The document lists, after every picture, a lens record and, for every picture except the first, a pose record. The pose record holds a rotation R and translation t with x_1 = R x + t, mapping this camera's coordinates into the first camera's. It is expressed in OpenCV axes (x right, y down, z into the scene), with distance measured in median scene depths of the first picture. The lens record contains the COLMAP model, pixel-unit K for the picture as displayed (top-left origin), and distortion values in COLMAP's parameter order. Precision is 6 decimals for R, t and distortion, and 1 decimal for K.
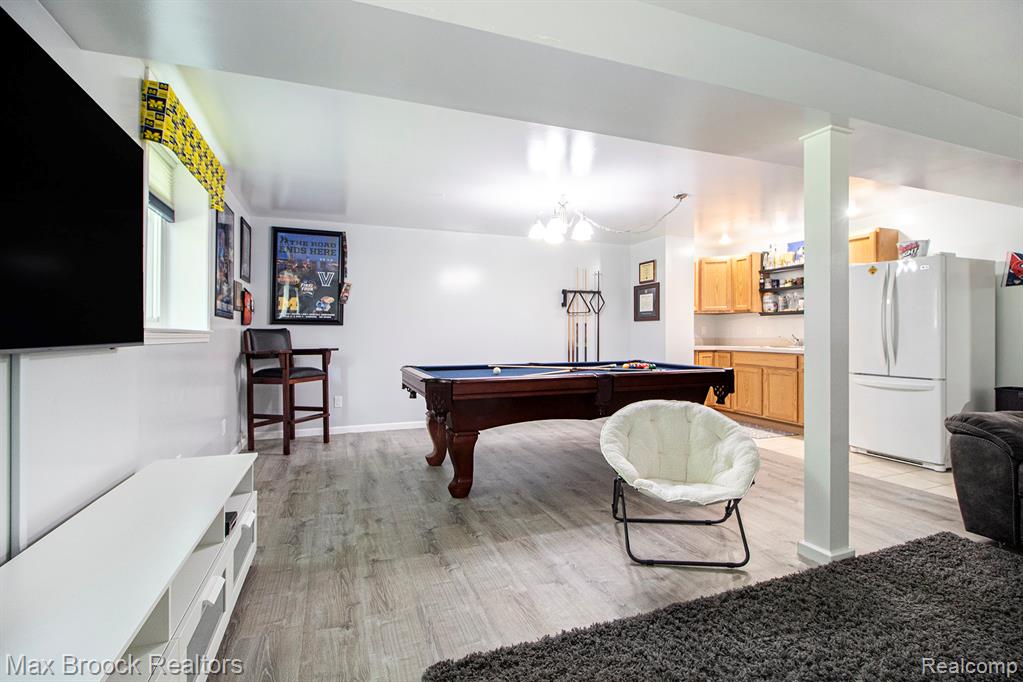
lens RADIAL K [[477.7, 0, 517.8], [0, 477.7, 312.9], [0, 0, 1]] dist [-0.000454, -0.000062]
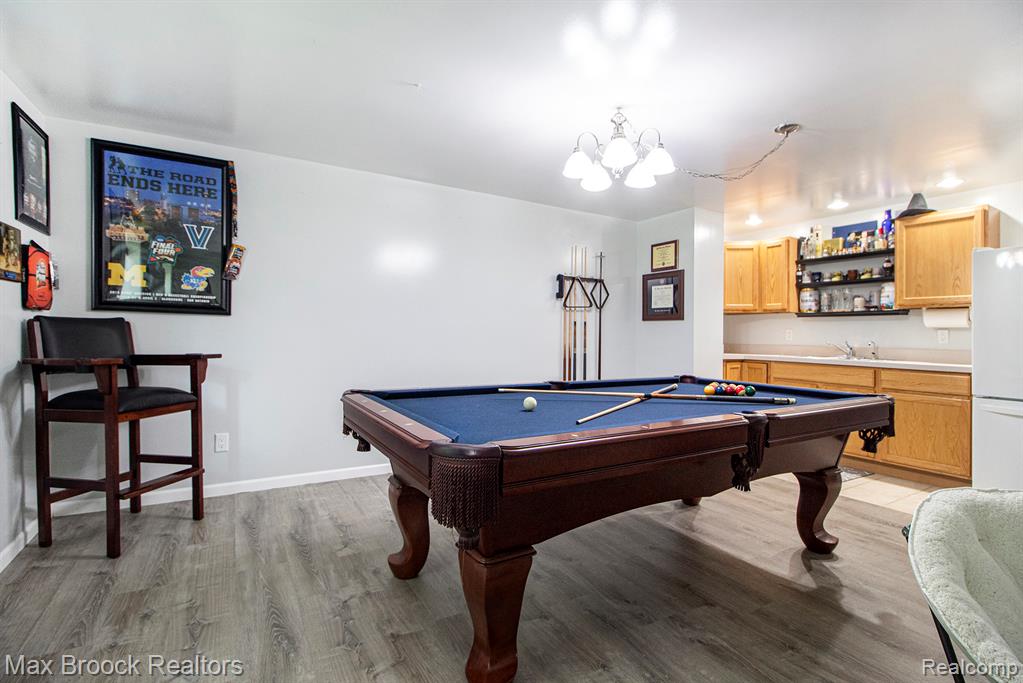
lens RADIAL K [[476.6, 0, 504.9], [0, 476.6, 333.0], [0, 0, 1]] dist [-0.014251, -0.000614]
pose [[0.987541, 0.017601, 0.156373, -0.114996], [-0.024131, 0.998910, 0.039957, 0.014979], [-0.155499, -0.043233, 0.986890, 0.349722]]
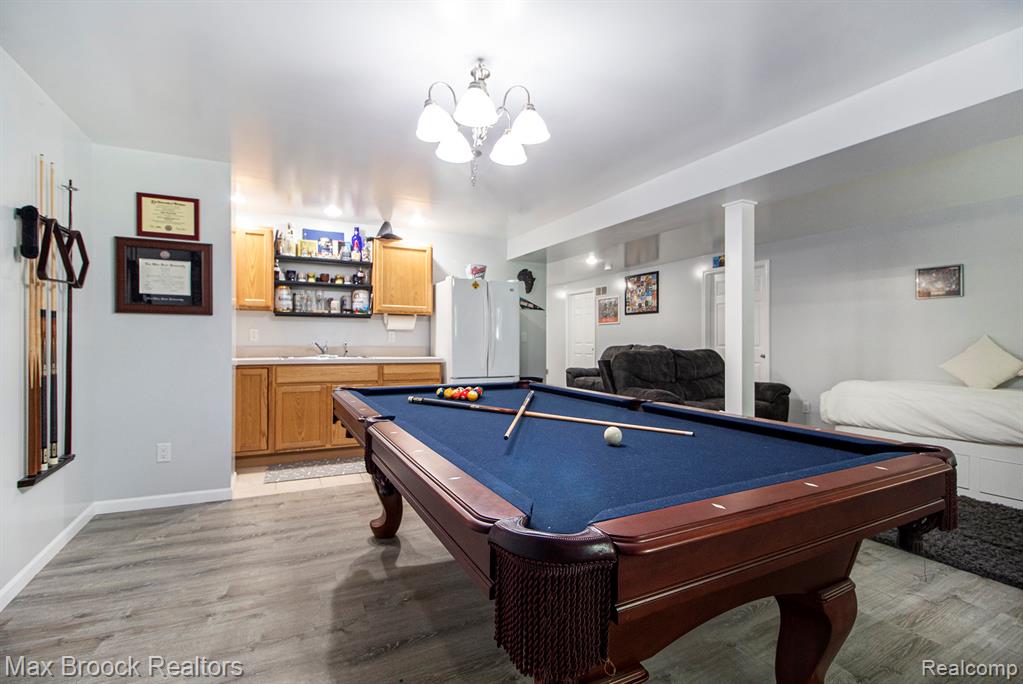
lens RADIAL K [[475.0, 0, 542.3], [0, 475.0, 323.6], [0, 0, 1]] dist [-0.000094, -0.000005]
pose [[-0.118809, 0.037239, 0.992219, -0.322568], [-0.049458, 0.997834, -0.043372, 0.035025], [-0.991685, -0.054226, -0.116710, 0.804213]]
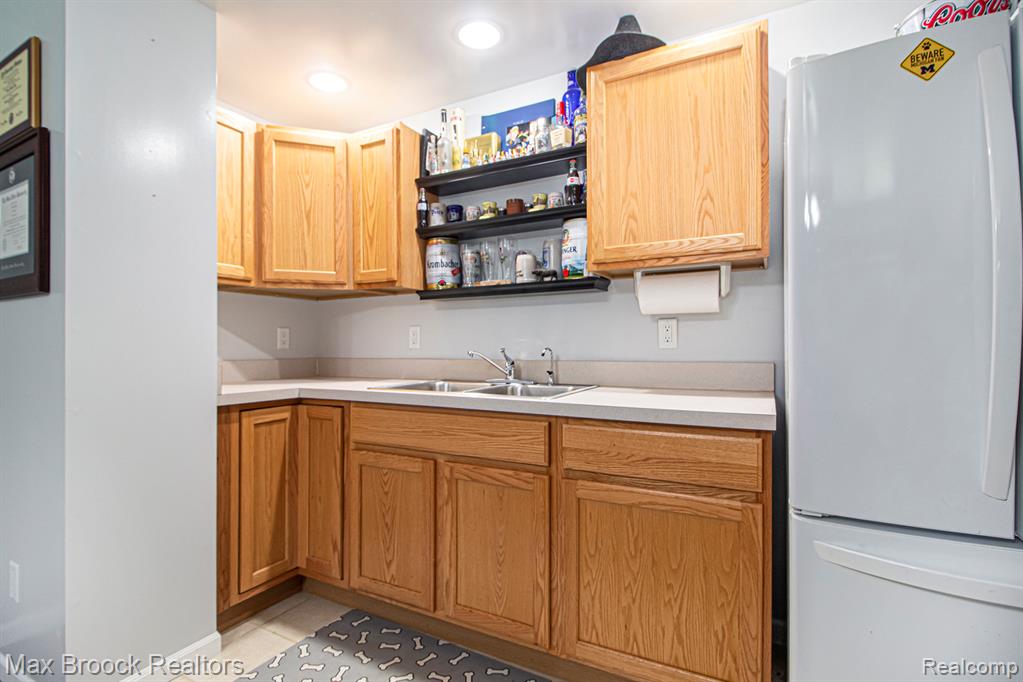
lens RADIAL K [[488.5, 0, 487.6], [0, 488.5, 371.1], [0, 0, 1]] dist [-0.001733, 0.000016]
pose [[0.784750, -0.040637, 0.618479, 0.368024], [-0.019811, 0.995694, 0.090559, 0.031517], [-0.619496, -0.083319, 0.780566, 0.786917]]
